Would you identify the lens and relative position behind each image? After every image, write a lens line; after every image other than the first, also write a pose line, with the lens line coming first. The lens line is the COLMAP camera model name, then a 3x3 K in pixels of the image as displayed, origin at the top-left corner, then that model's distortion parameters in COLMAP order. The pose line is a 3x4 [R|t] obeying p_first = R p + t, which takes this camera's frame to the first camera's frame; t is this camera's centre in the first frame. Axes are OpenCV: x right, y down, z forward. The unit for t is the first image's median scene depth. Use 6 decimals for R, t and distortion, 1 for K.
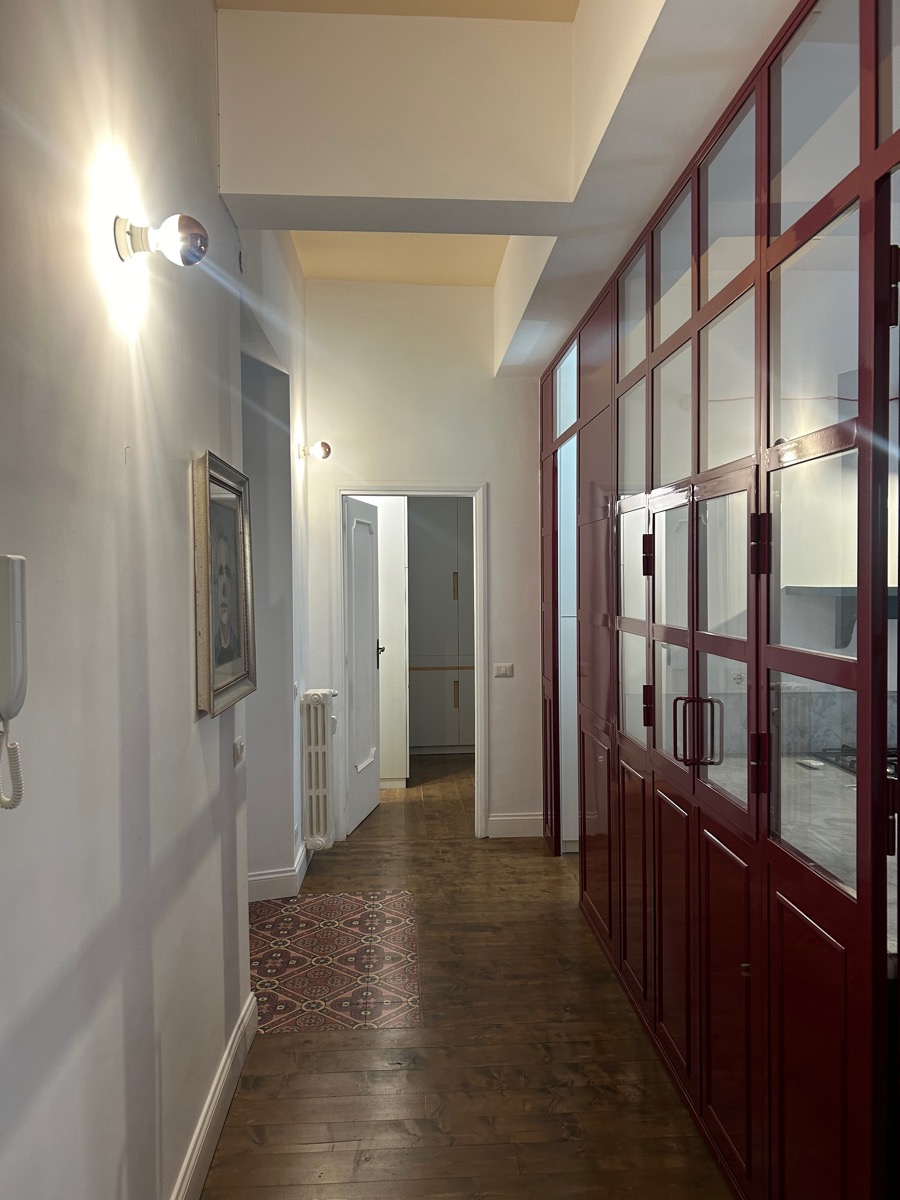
lens RADIAL K [[909.0, 0, 454.6], [0, 909.0, 607.0], [0, 0, 1]] dist [0.042558, -0.048859]
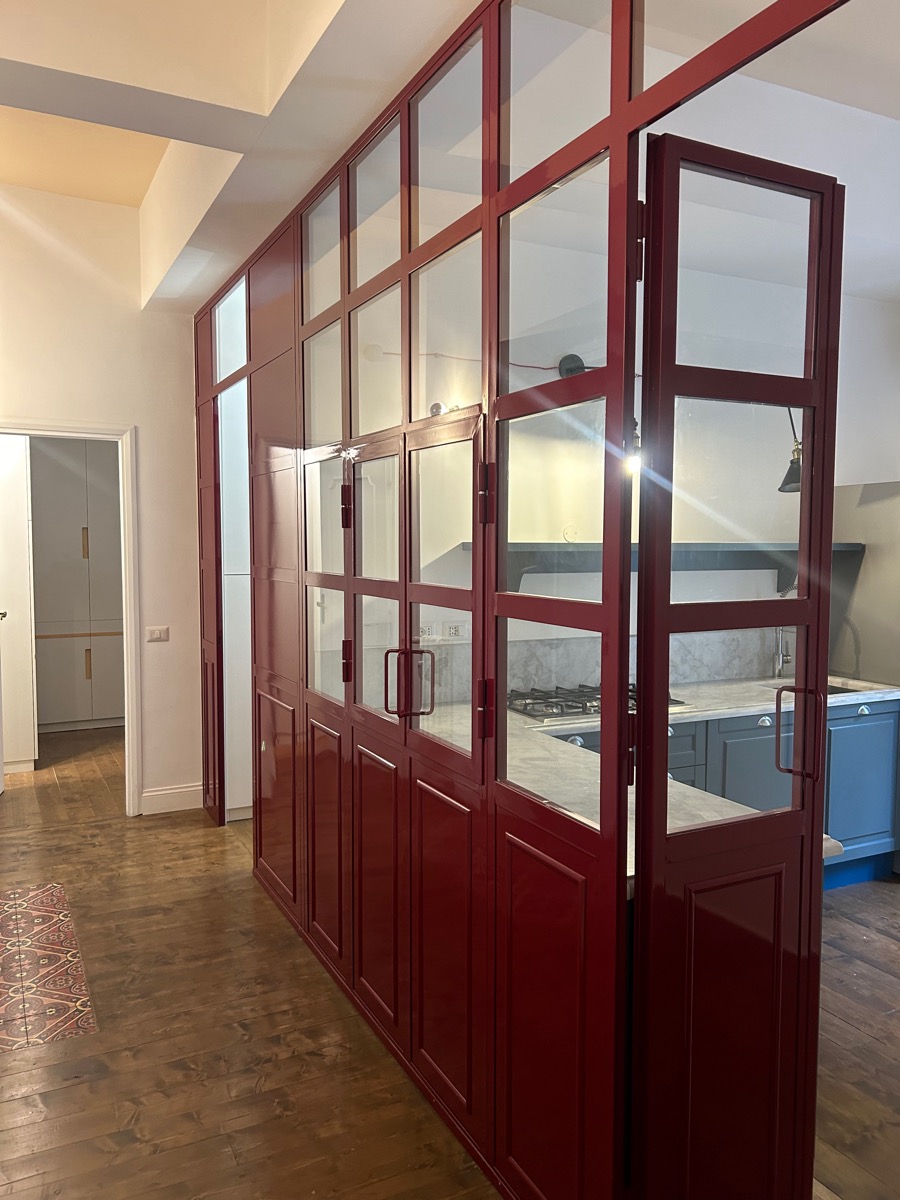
lens RADIAL K [[909.0, 0, 450.2], [0, 909.0, 609.9], [0, 0, 1]] dist [0.042558, -0.048859]
pose [[0.917912, -0.016982, 0.396420, -0.069619], [0.000373, 0.999120, 0.041937, 0.012424], [-0.396783, -0.038346, 0.917111, 0.062567]]
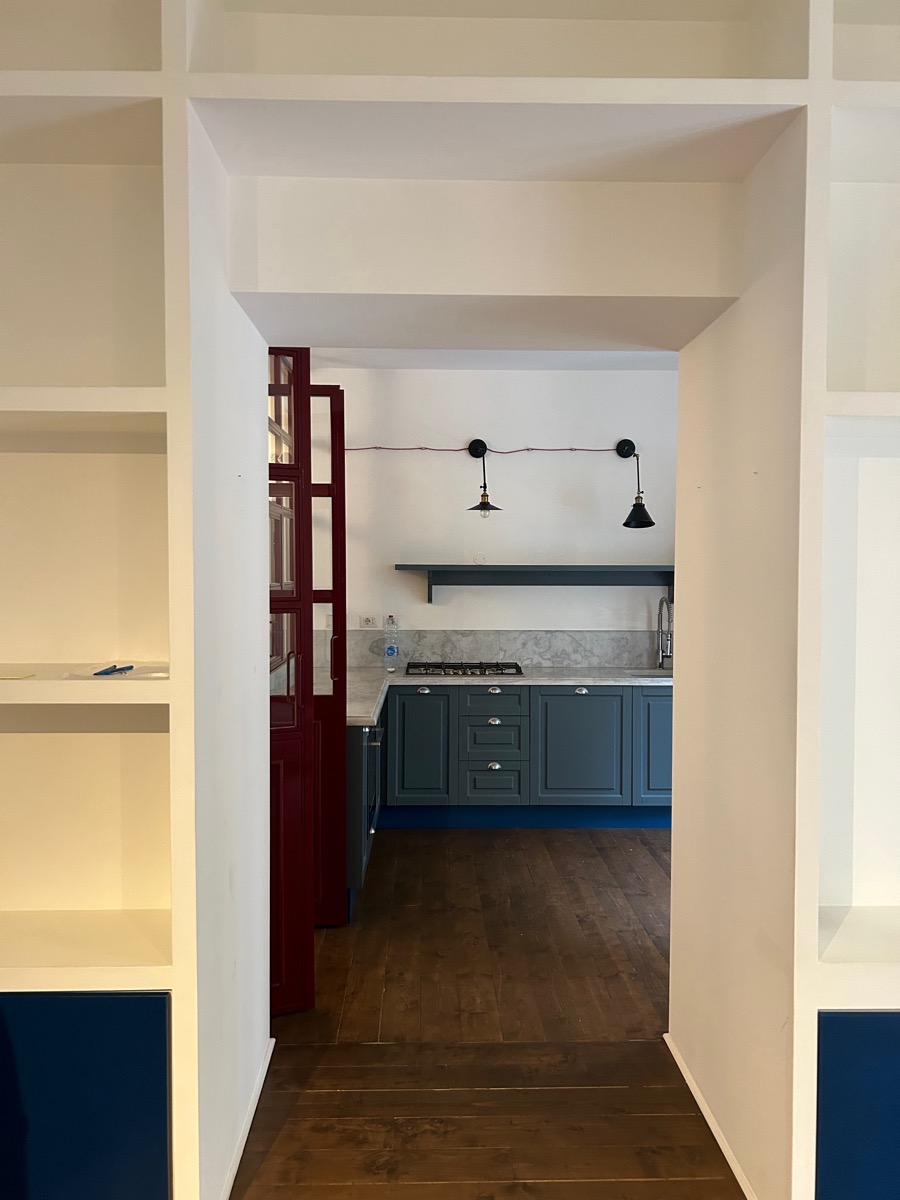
lens RADIAL K [[909.0, 0, 450.2], [0, 909.0, 605.6], [0, 0, 1]] dist [0.042558, -0.048859]
pose [[0.998595, 0.013689, -0.051186, 0.440048], [-0.013130, 0.999851, 0.011232, 0.028810], [0.051332, -0.010545, 0.998626, -0.498791]]
